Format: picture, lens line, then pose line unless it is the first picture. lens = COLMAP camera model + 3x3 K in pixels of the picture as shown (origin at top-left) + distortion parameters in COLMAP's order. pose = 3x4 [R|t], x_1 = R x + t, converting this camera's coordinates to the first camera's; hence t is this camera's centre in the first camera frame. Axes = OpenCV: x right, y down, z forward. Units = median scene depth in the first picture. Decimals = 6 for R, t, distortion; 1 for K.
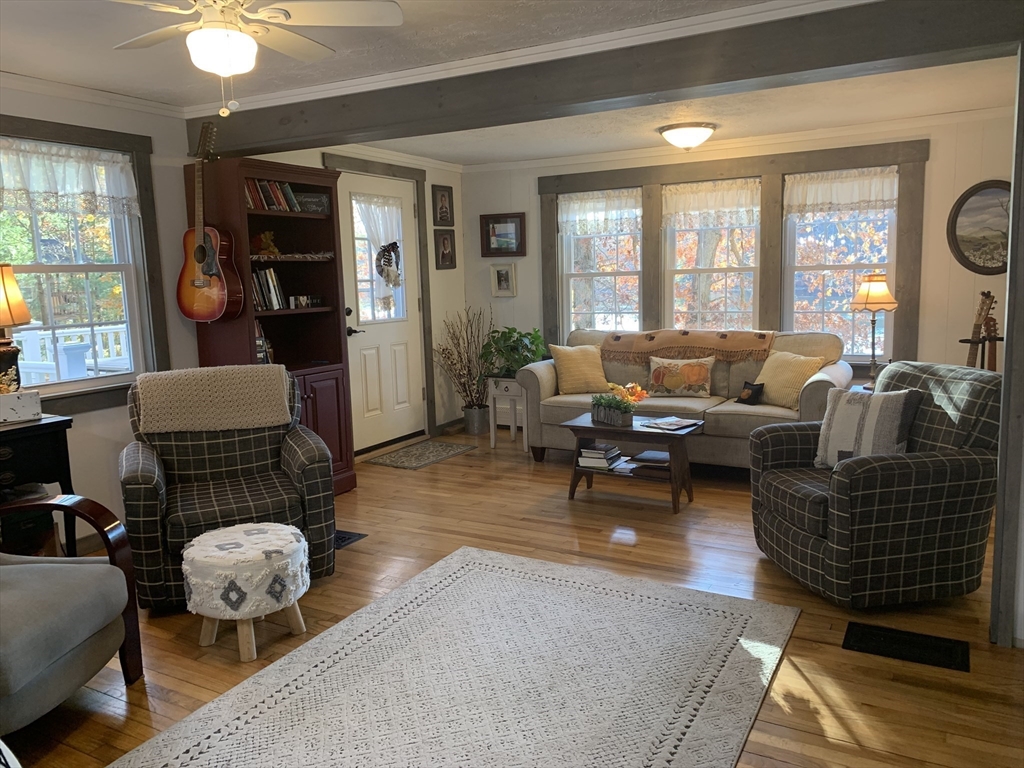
lens RADIAL K [[783.7, 0, 512.0], [0, 783.7, 384.0], [0, 0, 1]] dist [0.099123, -0.145977]
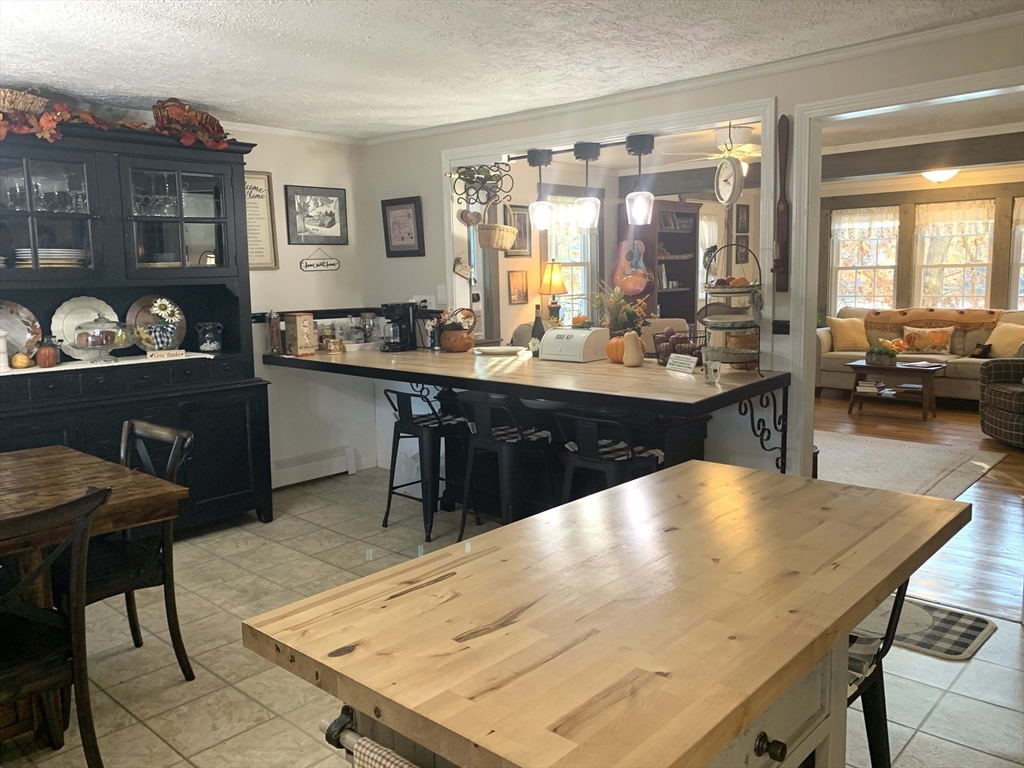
lens RADIAL K [[818.8, 0, 512.0], [0, 818.8, 384.0], [0, 0, 1]] dist [0.025219, 0.005796]
pose [[0.975021, 0.037207, -0.218975, -0.187770], [-0.036719, 0.999306, 0.006298, 0.087700], [0.219058, 0.001900, 0.975710, -0.616699]]
